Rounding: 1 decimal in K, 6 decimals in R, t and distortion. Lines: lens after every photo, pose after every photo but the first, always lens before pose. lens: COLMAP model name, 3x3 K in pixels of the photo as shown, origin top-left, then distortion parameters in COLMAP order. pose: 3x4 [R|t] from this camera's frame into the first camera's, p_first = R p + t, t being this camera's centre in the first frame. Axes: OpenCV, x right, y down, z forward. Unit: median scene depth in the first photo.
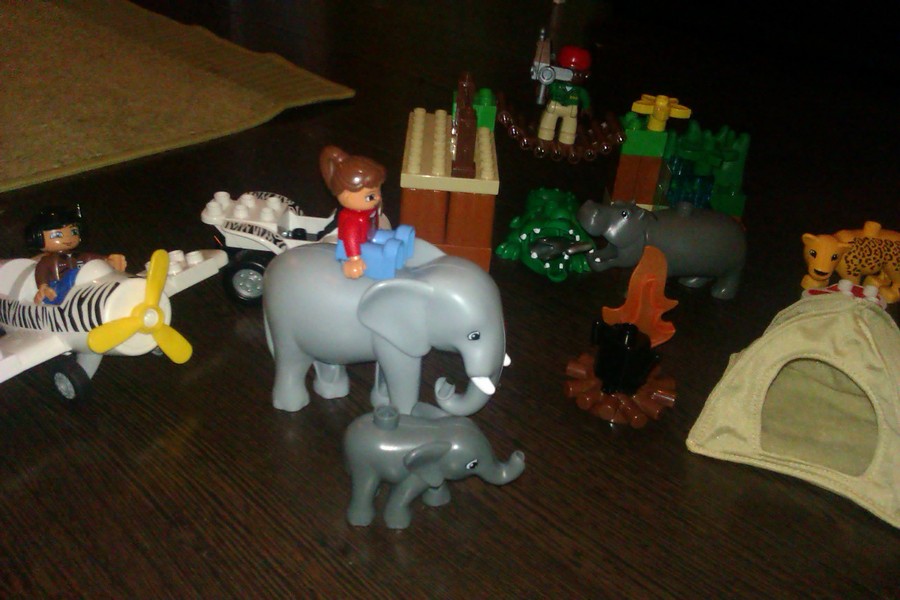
lens RADIAL K [[845.0, 0, 450.0], [0, 845.0, 300.0], [0, 0, 1]] dist [0.072833, -0.255666]
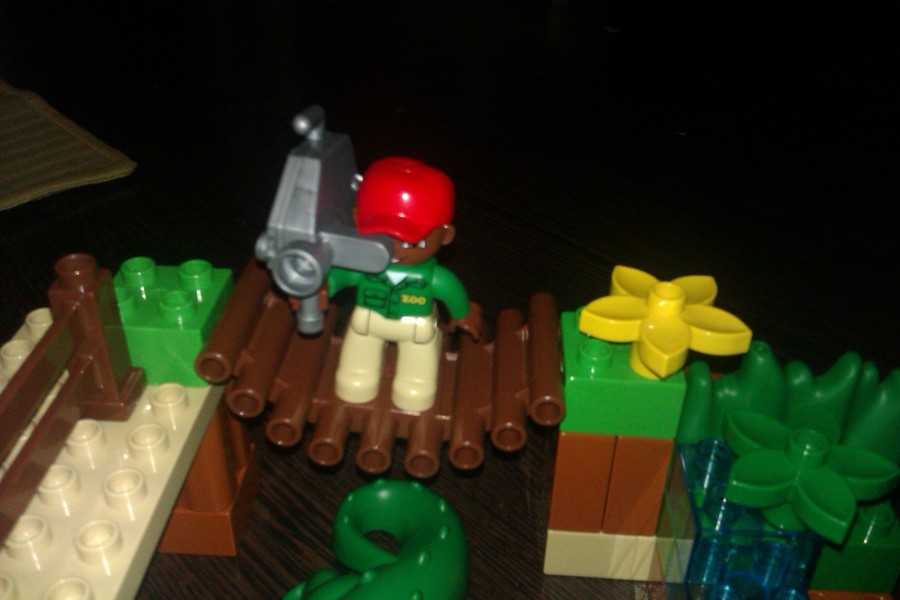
lens RADIAL K [[845.0, 0, 450.0], [0, 845.0, 300.0], [0, 0, 1]] dist [0.072833, -0.255666]
pose [[0.997393, -0.024180, -0.067995, 0.184277], [0.027396, 0.998530, 0.046759, -0.253896], [0.066764, -0.048500, 0.996589, 0.647101]]
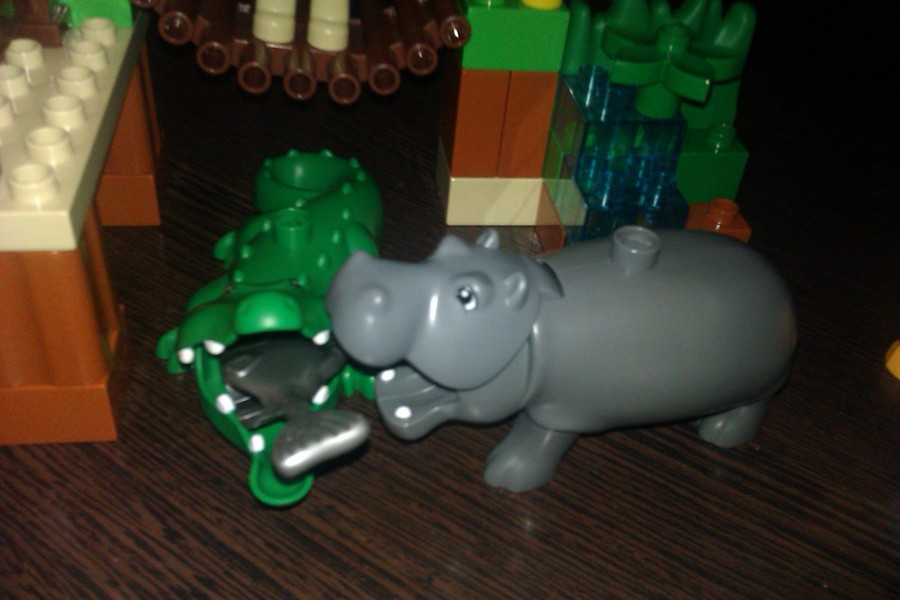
lens RADIAL K [[845.0, 0, 450.0], [0, 845.0, 300.0], [0, 0, 1]] dist [0.072833, -0.255666]
pose [[0.988882, -0.086757, 0.120773, 0.138861], [0.065765, 0.983578, 0.168075, -0.134144], [-0.133372, -0.158264, 0.978348, 0.590457]]
